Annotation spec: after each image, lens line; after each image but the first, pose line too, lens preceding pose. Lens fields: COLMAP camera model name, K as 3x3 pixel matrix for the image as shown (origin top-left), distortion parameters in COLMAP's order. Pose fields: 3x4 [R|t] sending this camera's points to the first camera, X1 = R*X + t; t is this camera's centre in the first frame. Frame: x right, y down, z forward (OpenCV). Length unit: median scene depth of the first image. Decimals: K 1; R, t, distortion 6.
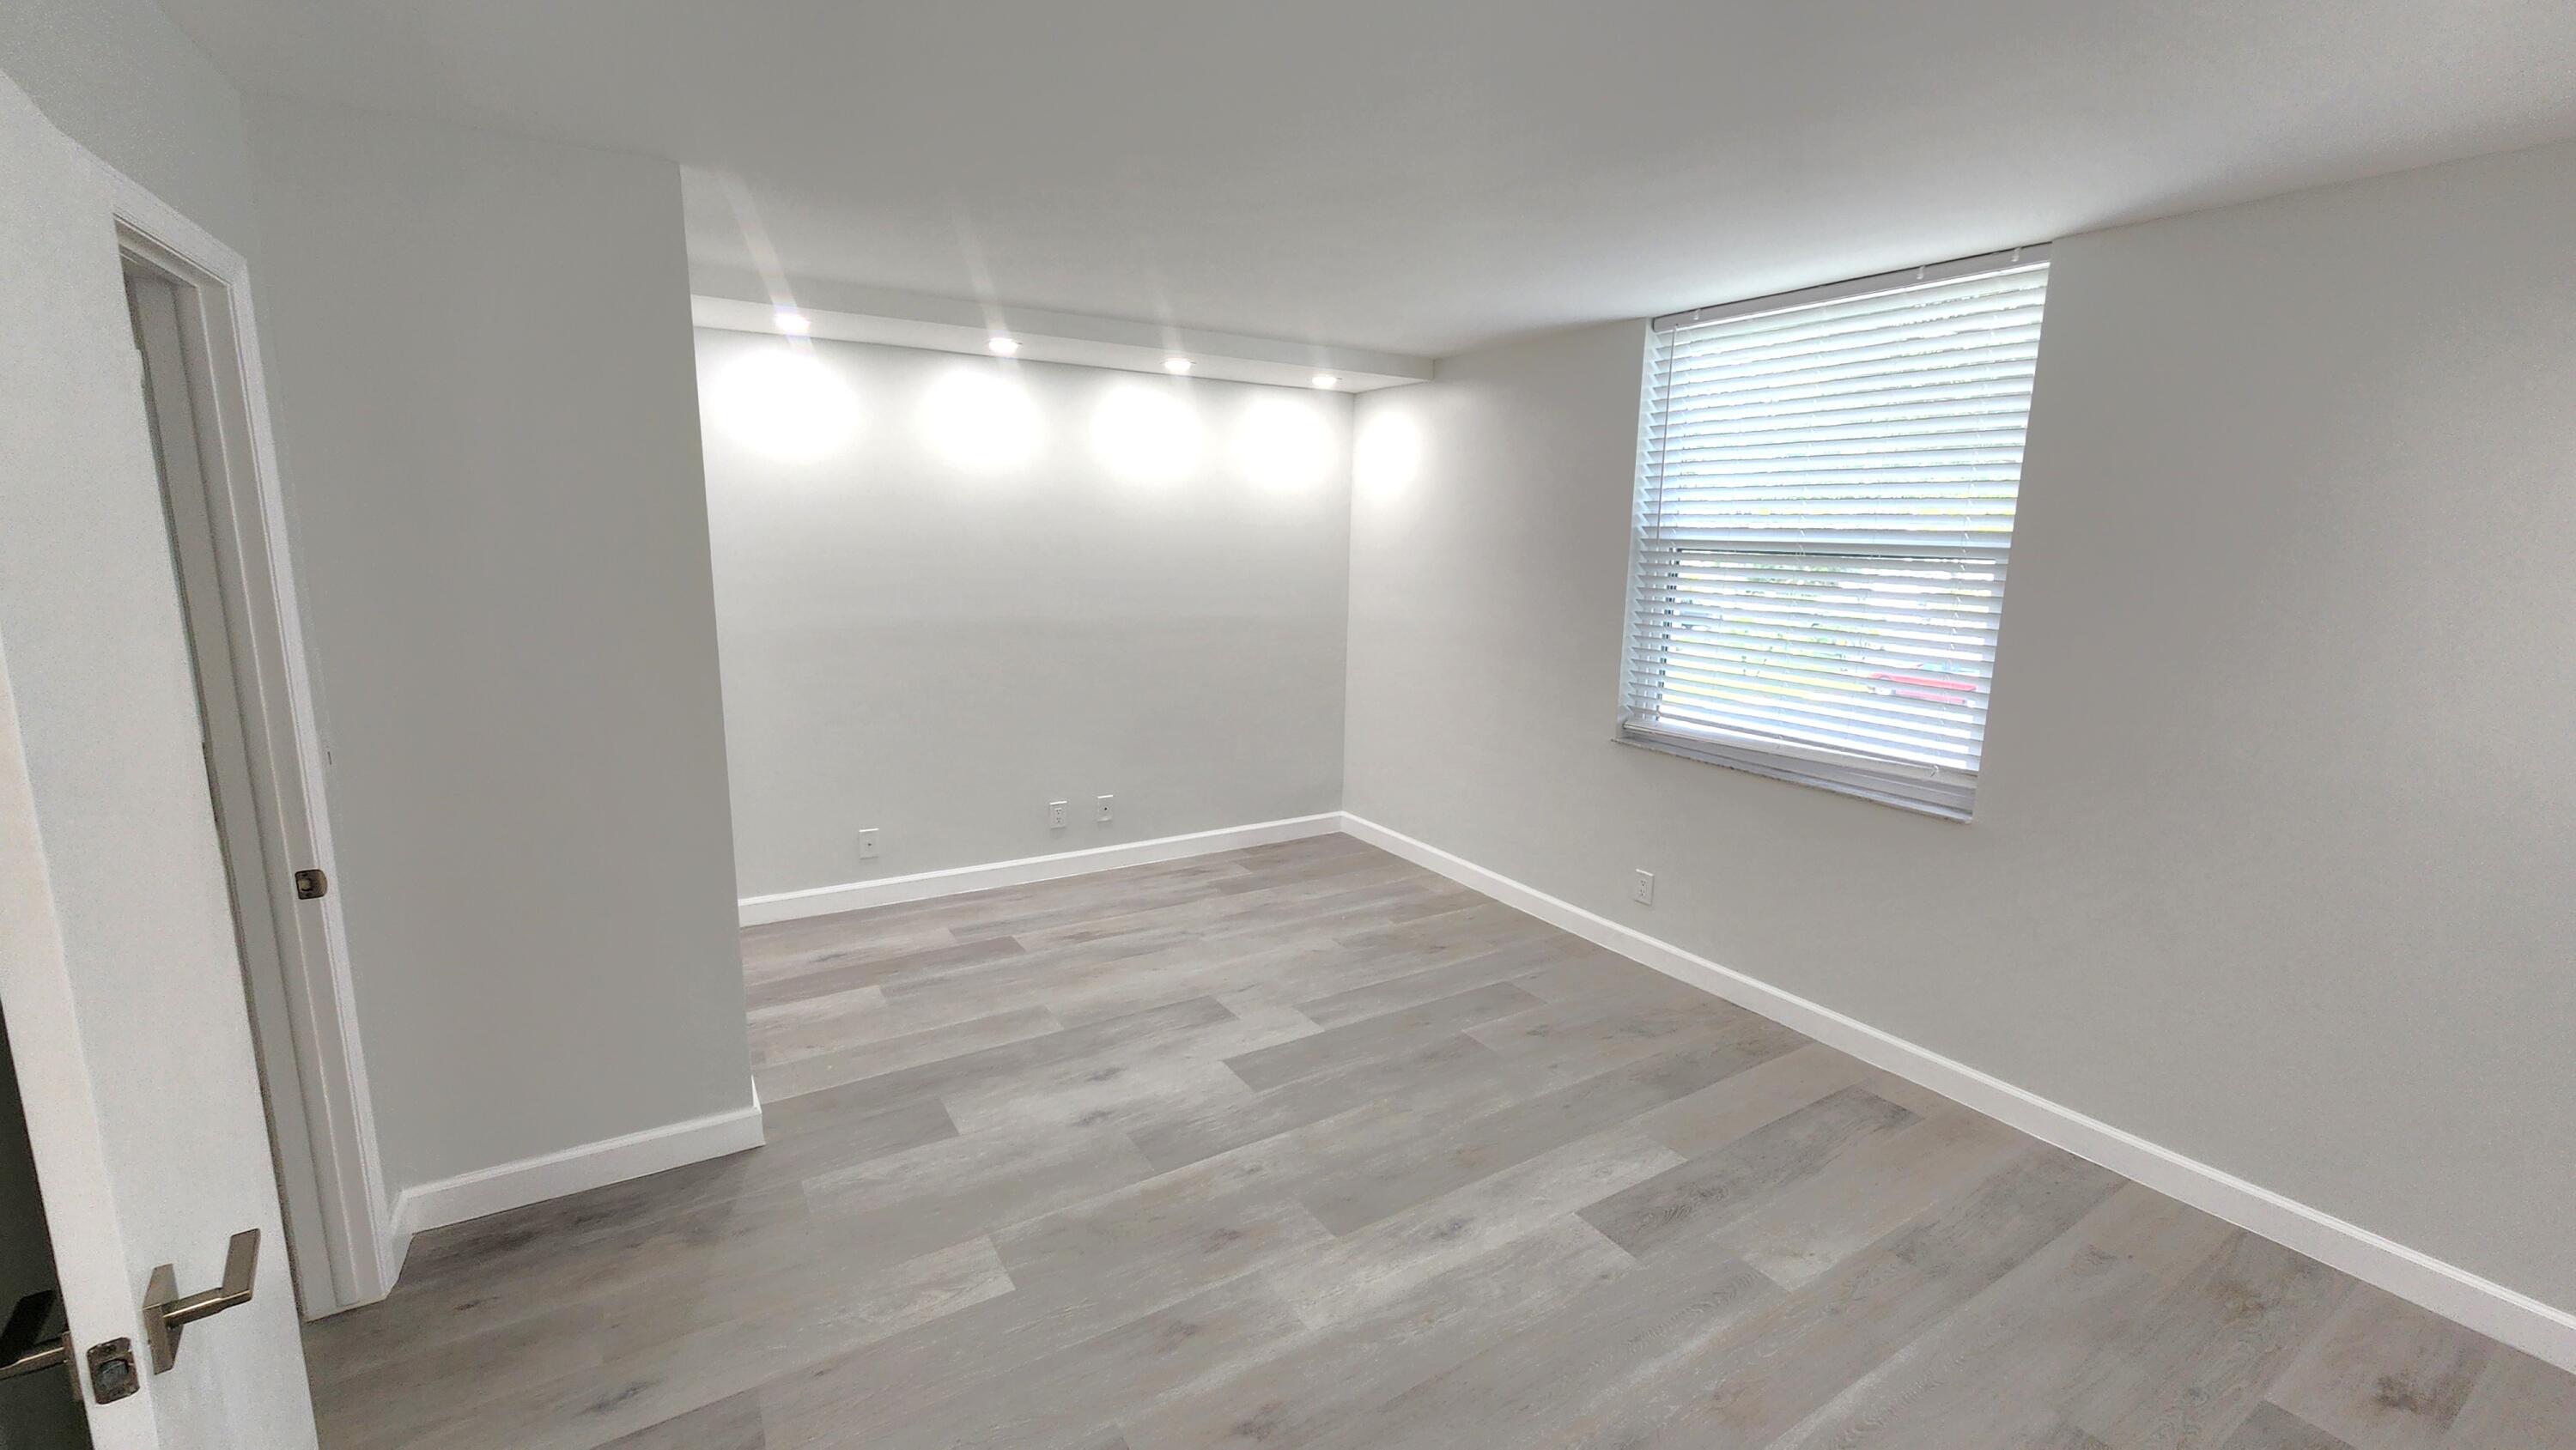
lens RADIAL K [[1052.9, 0, 1288.0], [0, 1052.9, 725.0], [0, 0, 1]] dist [-0.001431, -0.000207]
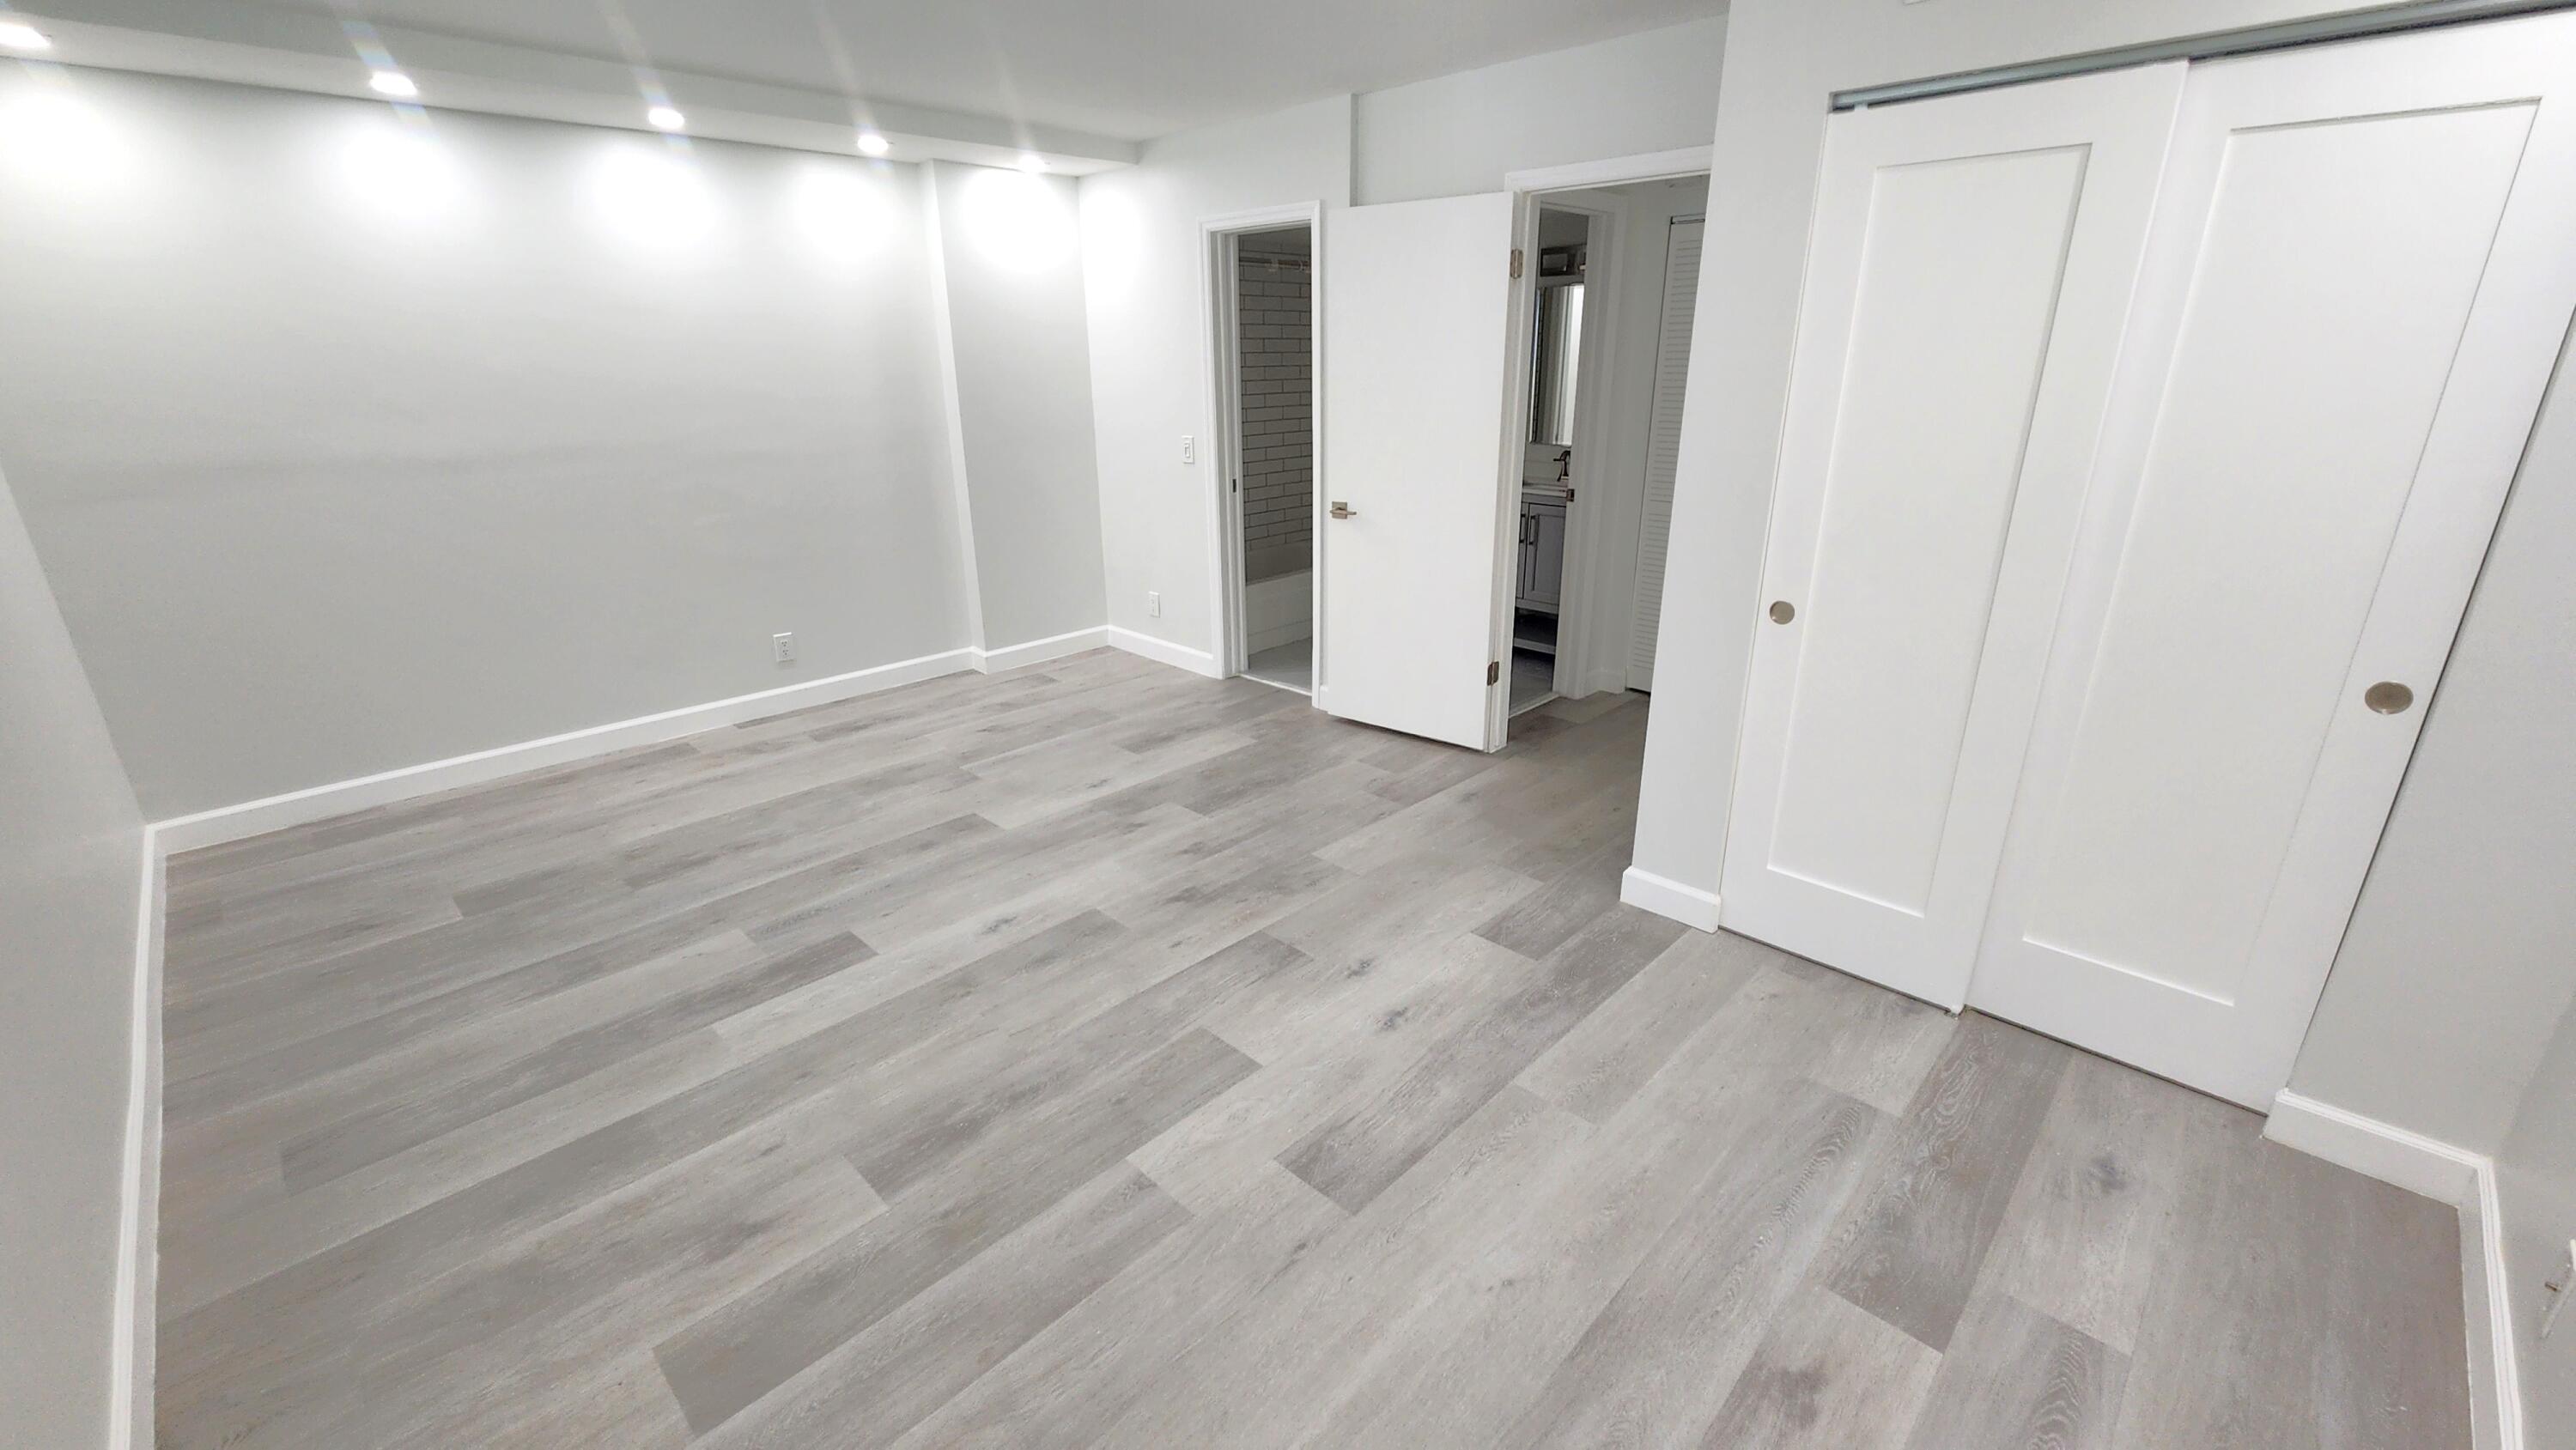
lens RADIAL K [[1052.9, 0, 1288.0], [0, 1052.9, 725.0], [0, 0, 1]] dist [-0.001431, -0.000207]
pose [[-0.971306, 0.073858, -0.226075, 0.066381], [-0.050658, 0.864498, 0.500077, -0.248308], [0.232376, 0.497181, -0.835950, 1.468958]]
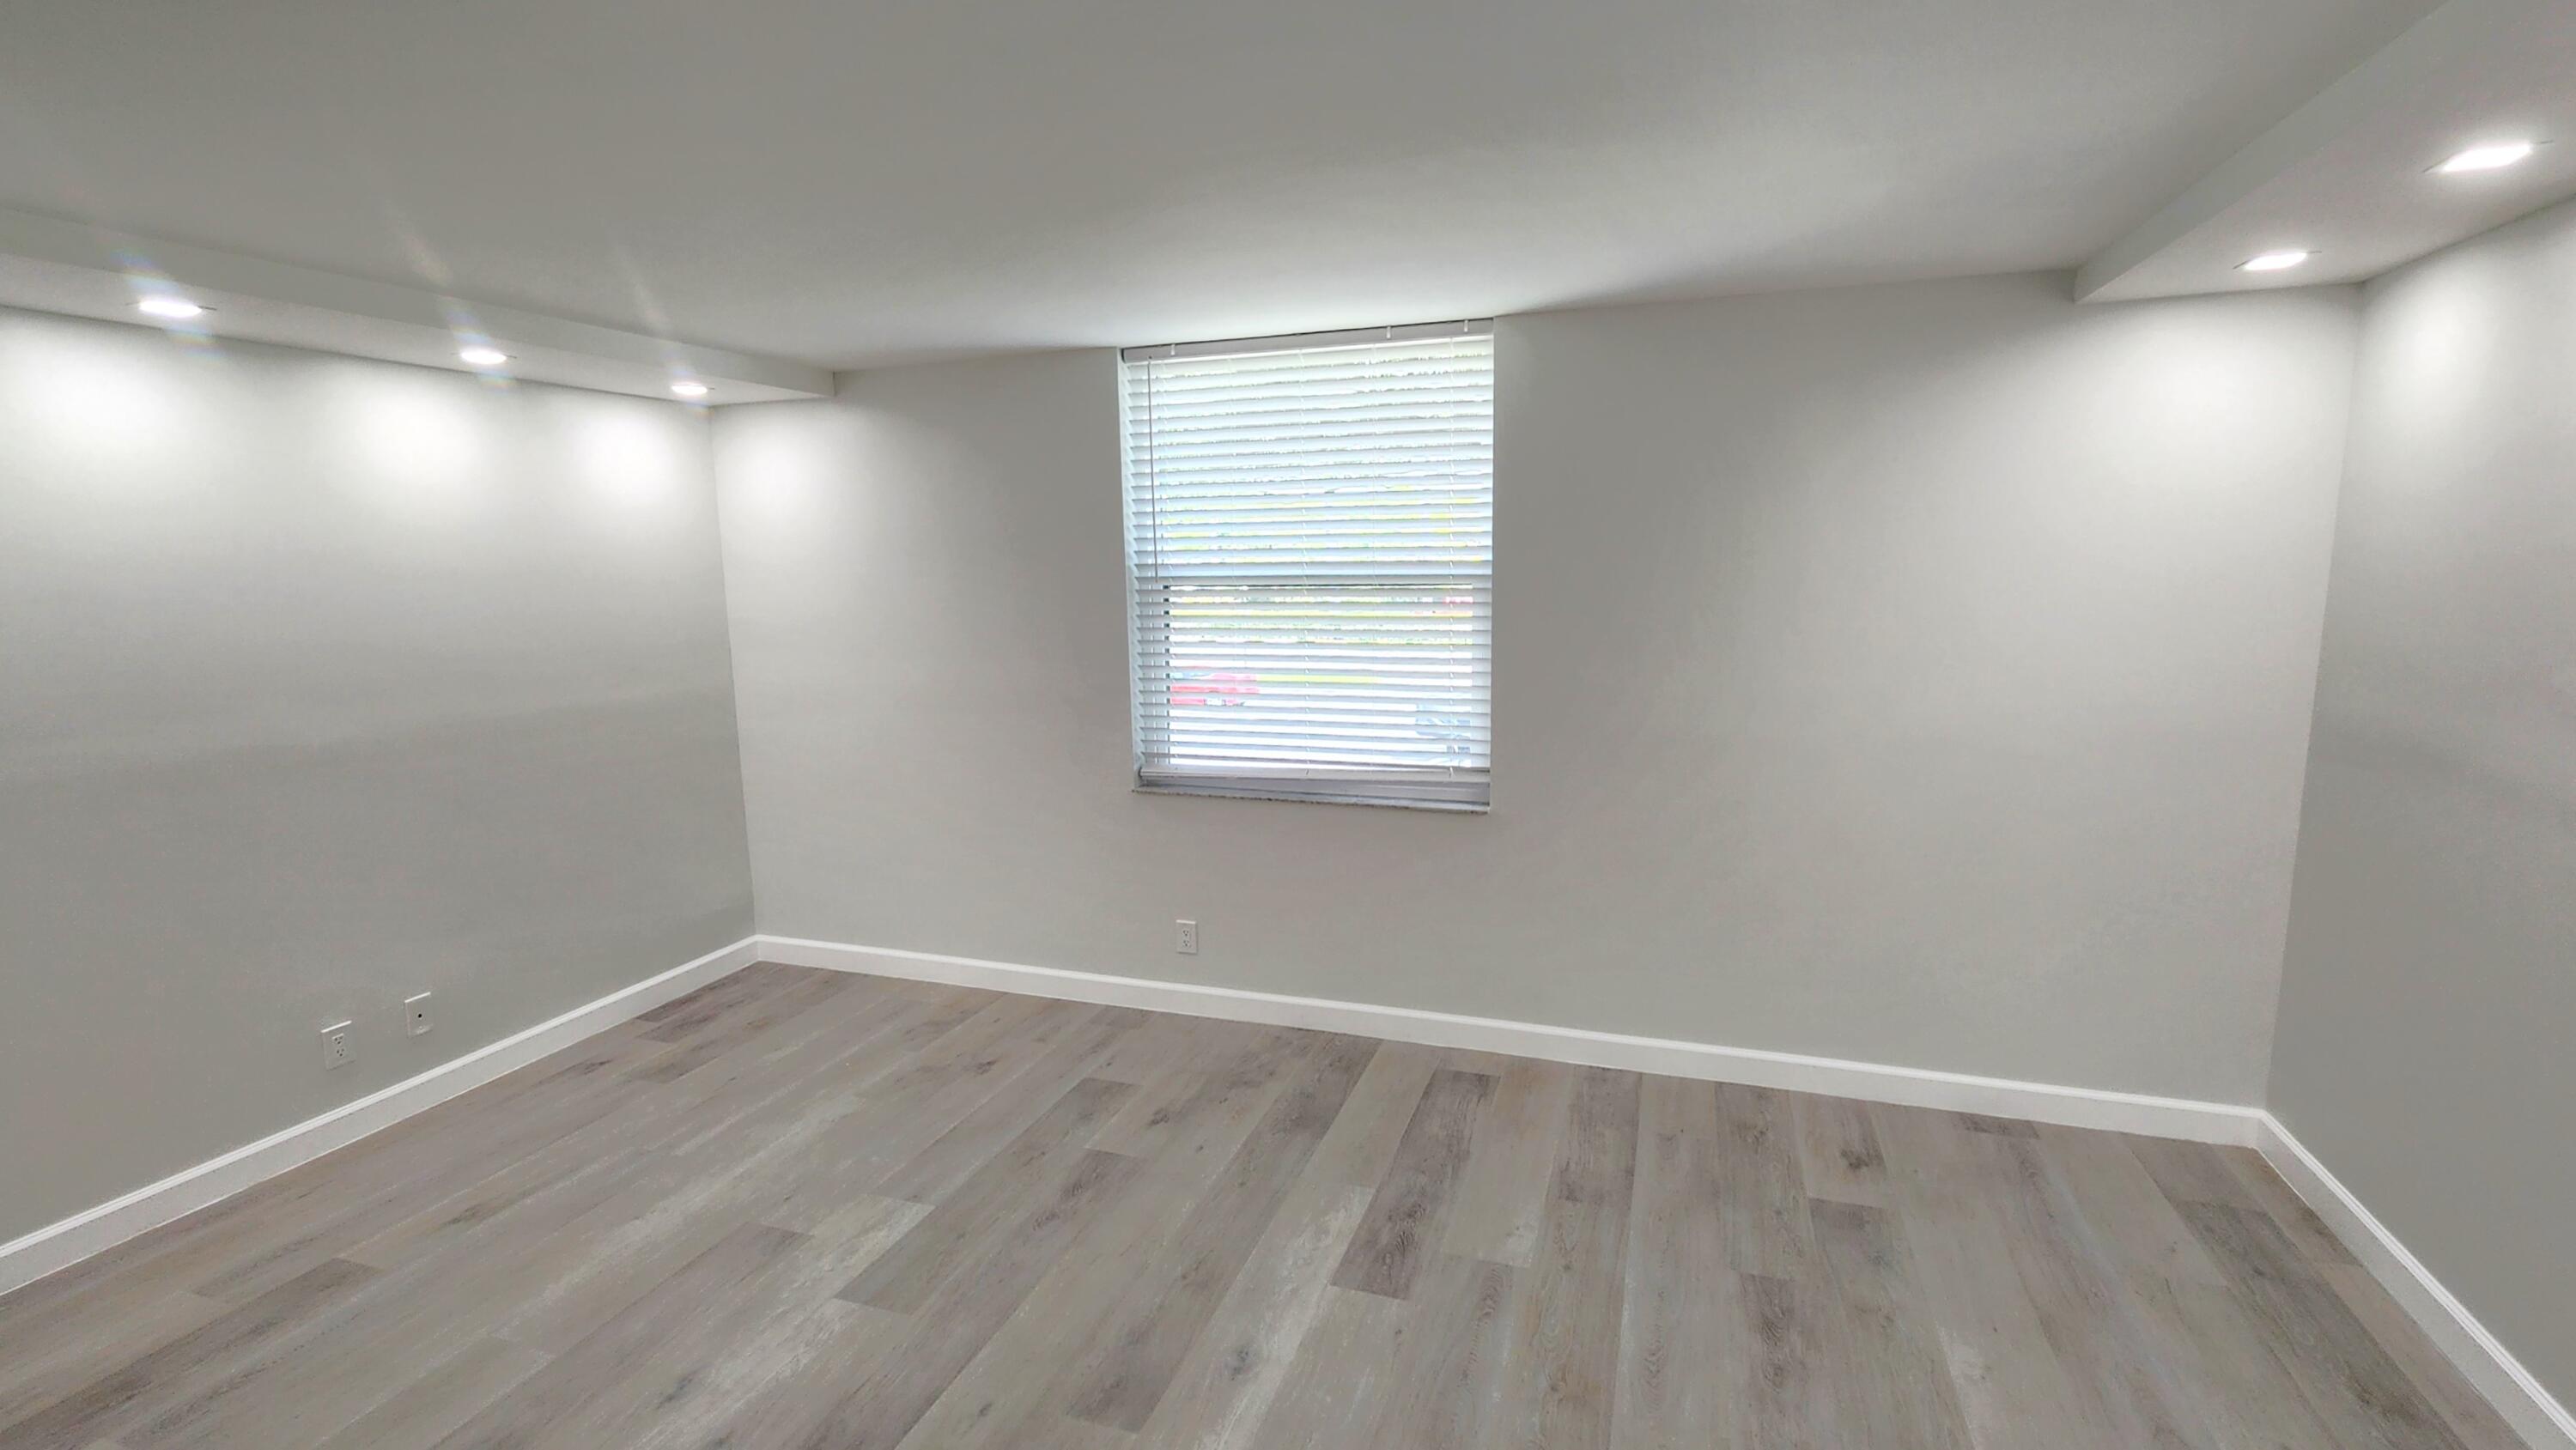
lens RADIAL K [[1160.5, 0, 1288.0], [0, 1160.5, 725.0], [0, 0, 1]] dist [0.000168, 0.000027]
pose [[0.776295, -0.125368, 0.617778, -0.266222], [0.146877, 0.989023, 0.016142, -0.048627], [-0.613020, 0.078207, 0.786187, 0.118254]]
